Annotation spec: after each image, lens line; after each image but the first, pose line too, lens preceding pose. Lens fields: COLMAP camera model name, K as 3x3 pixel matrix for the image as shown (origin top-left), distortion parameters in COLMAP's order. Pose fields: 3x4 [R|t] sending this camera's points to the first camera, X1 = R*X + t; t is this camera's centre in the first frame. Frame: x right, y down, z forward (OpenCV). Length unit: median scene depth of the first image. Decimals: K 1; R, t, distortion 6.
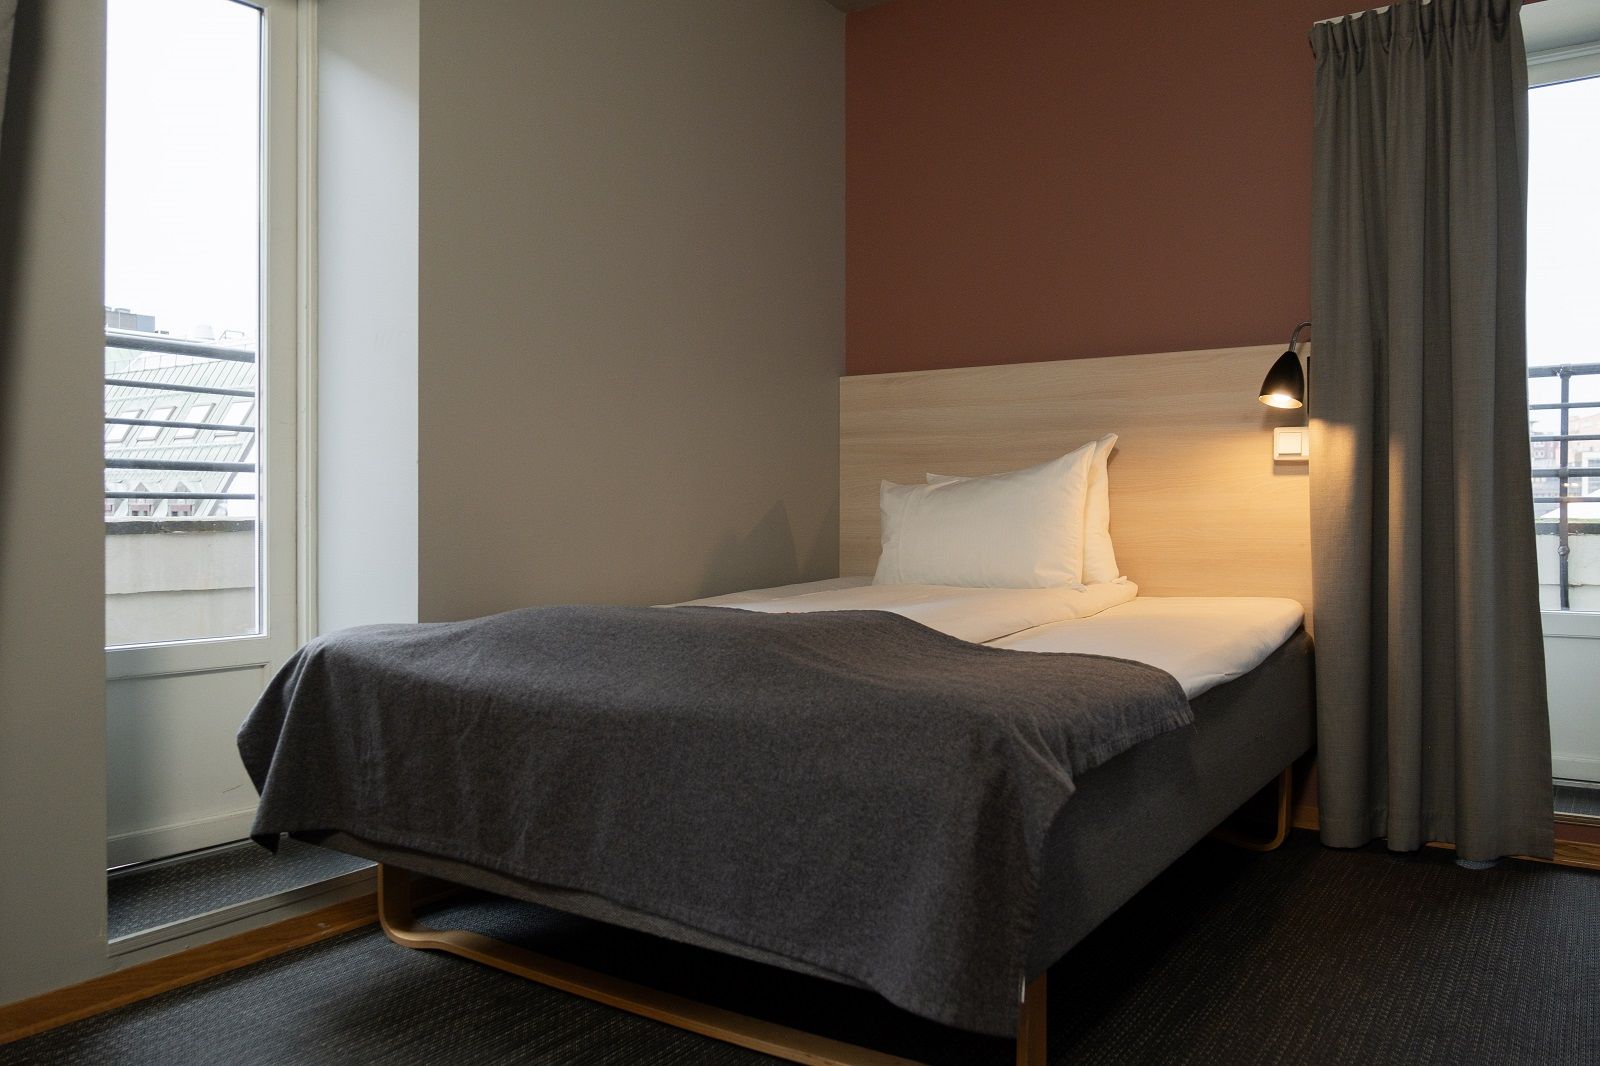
lens RADIAL K [[1113.1, 0, 824.9], [0, 1113.1, 496.3], [0, 0, 1]] dist [-0.011982, -0.002780]
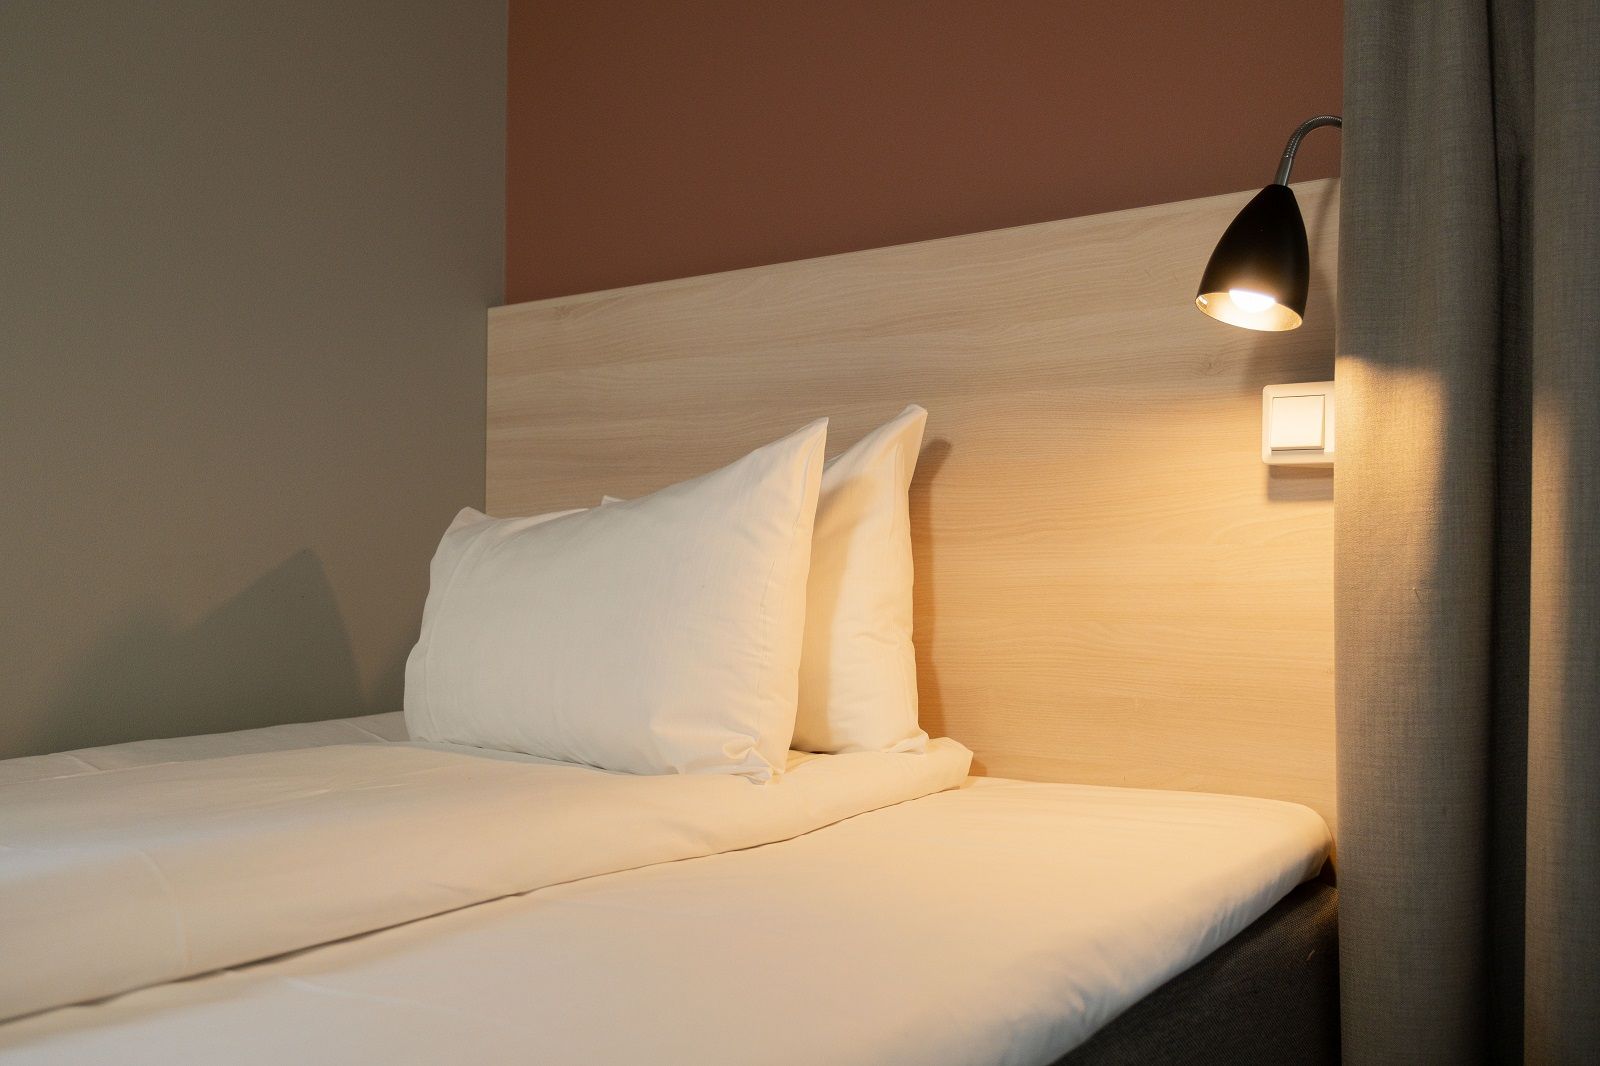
lens RADIAL K [[1469.8, 0, 798.6], [0, 1469.8, 534.9], [0, 0, 1]] dist [0.008898, 0.000000]
pose [[0.997928, 0.009894, -0.063574, 0.274493], [-0.010033, 0.999948, -0.001873, -0.003807], [0.063552, 0.002507, 0.997975, 0.454265]]
